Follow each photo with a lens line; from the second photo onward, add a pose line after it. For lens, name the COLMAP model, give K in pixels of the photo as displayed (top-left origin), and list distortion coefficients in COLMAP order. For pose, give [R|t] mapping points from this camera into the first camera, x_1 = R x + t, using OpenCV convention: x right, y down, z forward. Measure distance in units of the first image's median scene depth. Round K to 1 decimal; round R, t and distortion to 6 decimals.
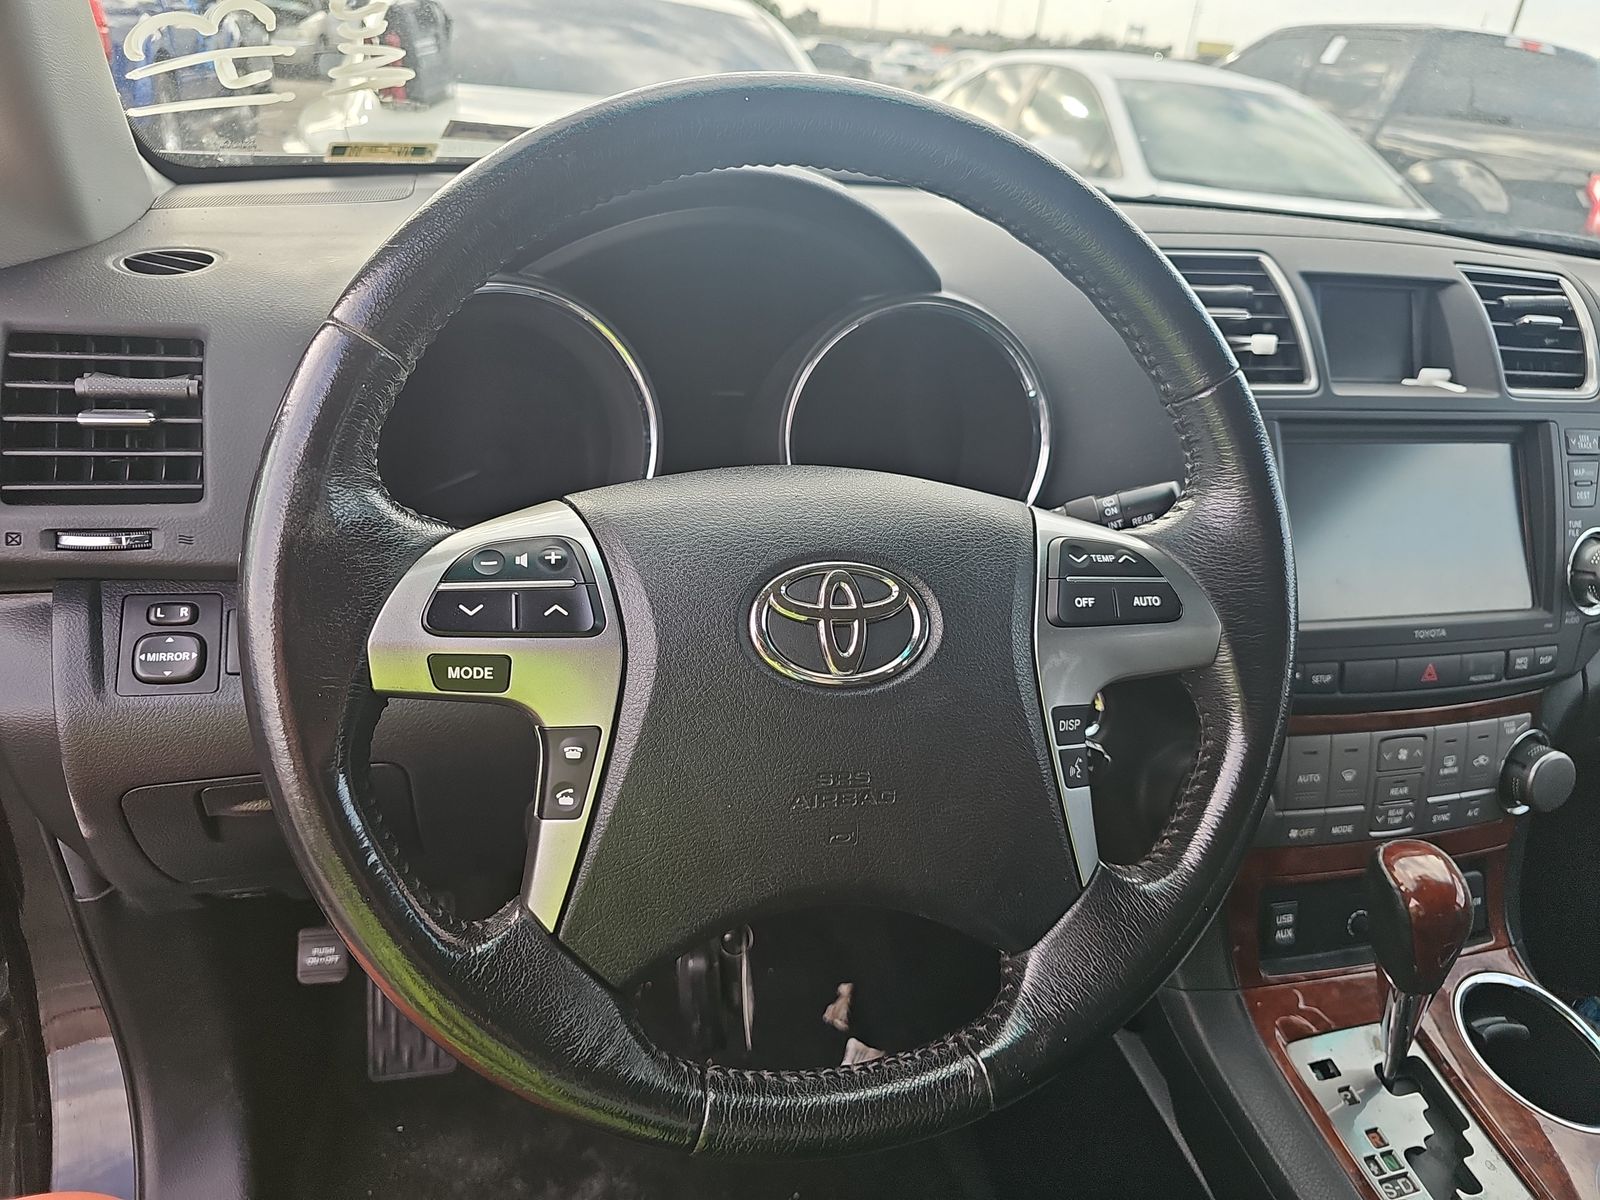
lens RADIAL K [[1109.9, 0, 800.0], [0, 1109.9, 600.0], [0, 0, 1]] dist [0.040538, -0.022189]
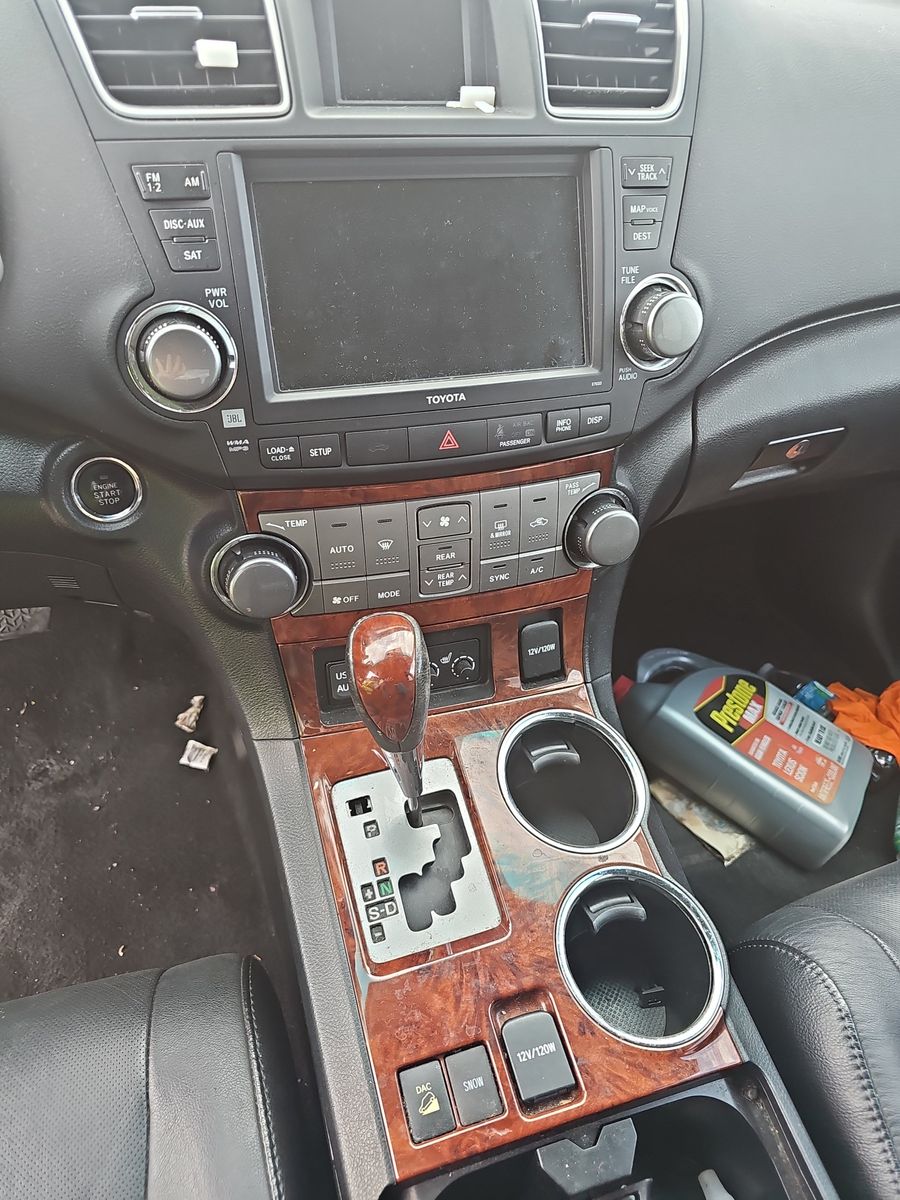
lens RADIAL K [[832.4, 0, 408.3], [0, 832.4, 599.9], [0, 0, 1]] dist [0.040538, -0.022189]
pose [[0.999200, -0.027766, -0.028774, 0.525628], [0.034564, 0.961576, 0.272354, -0.000291], [0.020106, -0.273130, 0.961767, 0.255751]]
